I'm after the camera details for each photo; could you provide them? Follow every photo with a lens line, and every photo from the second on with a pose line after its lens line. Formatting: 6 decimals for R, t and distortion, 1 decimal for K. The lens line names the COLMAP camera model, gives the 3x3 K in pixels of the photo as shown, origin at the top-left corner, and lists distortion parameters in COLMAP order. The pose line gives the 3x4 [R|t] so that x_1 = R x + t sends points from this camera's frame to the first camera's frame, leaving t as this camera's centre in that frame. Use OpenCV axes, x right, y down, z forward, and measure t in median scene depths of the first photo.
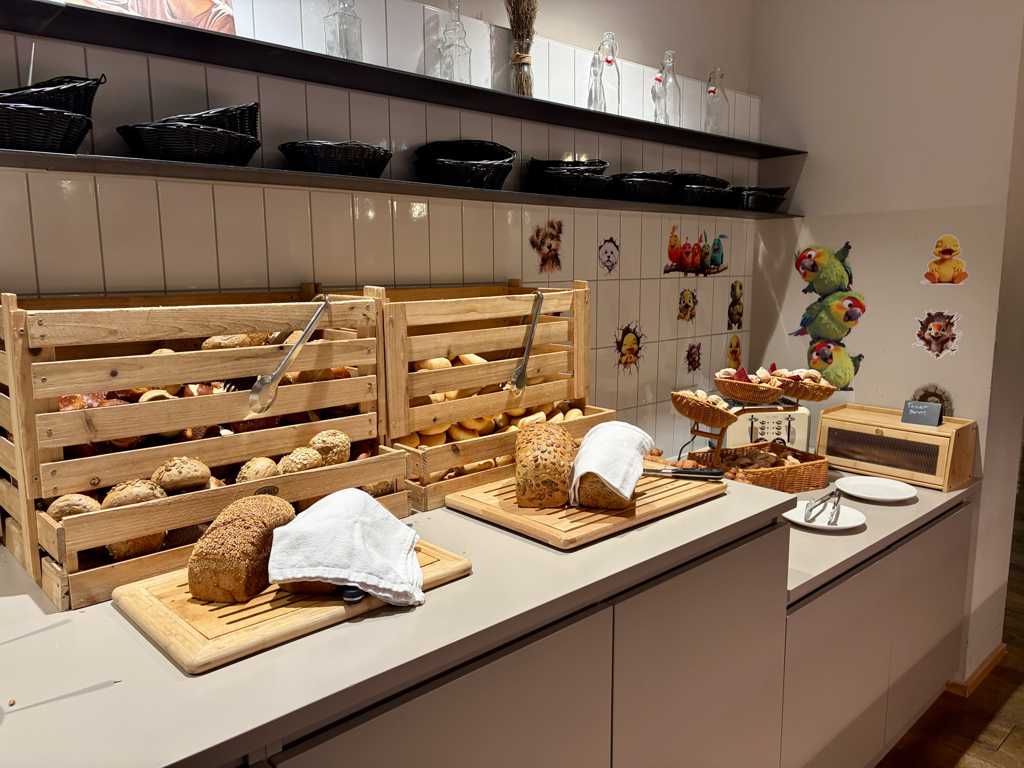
lens RADIAL K [[774.7, 0, 512.0], [0, 774.7, 384.0], [0, 0, 1]] dist [0.052857, -0.003619]
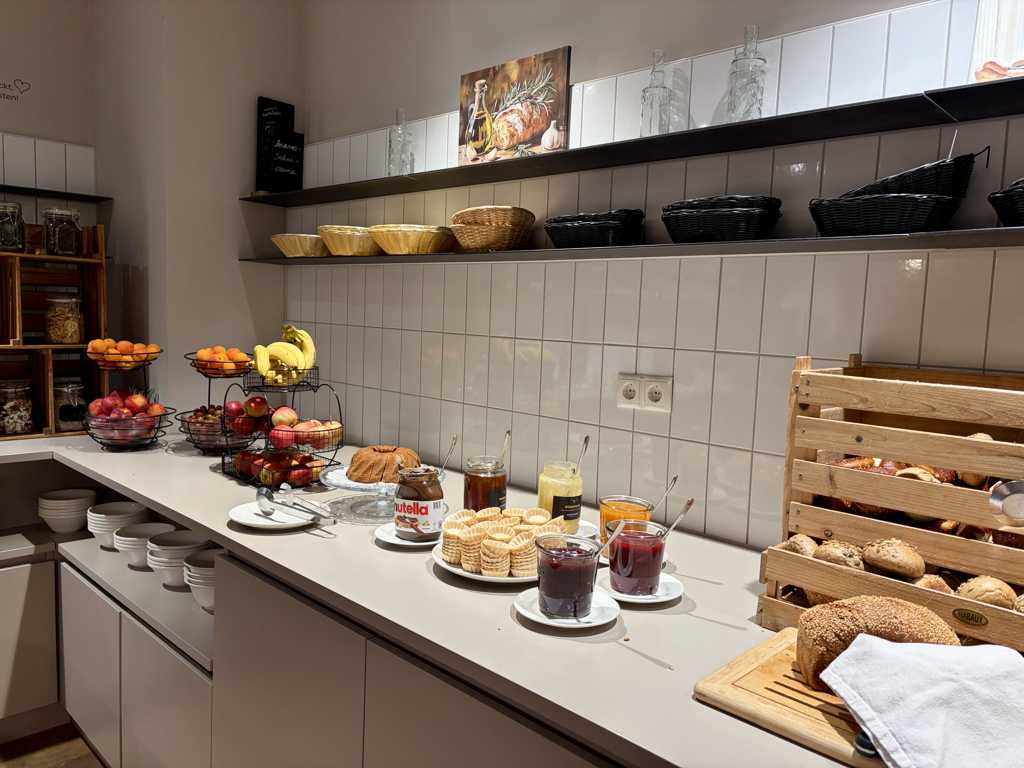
lens RADIAL K [[774.7, 0, 512.0], [0, 774.7, 384.0], [0, 0, 1]] dist [0.052857, -0.003619]
pose [[0.033048, 0.087949, -0.995577, 0.539460], [-0.199374, 0.976680, 0.079661, -0.080337], [0.979366, 0.195859, 0.049812, 0.509627]]
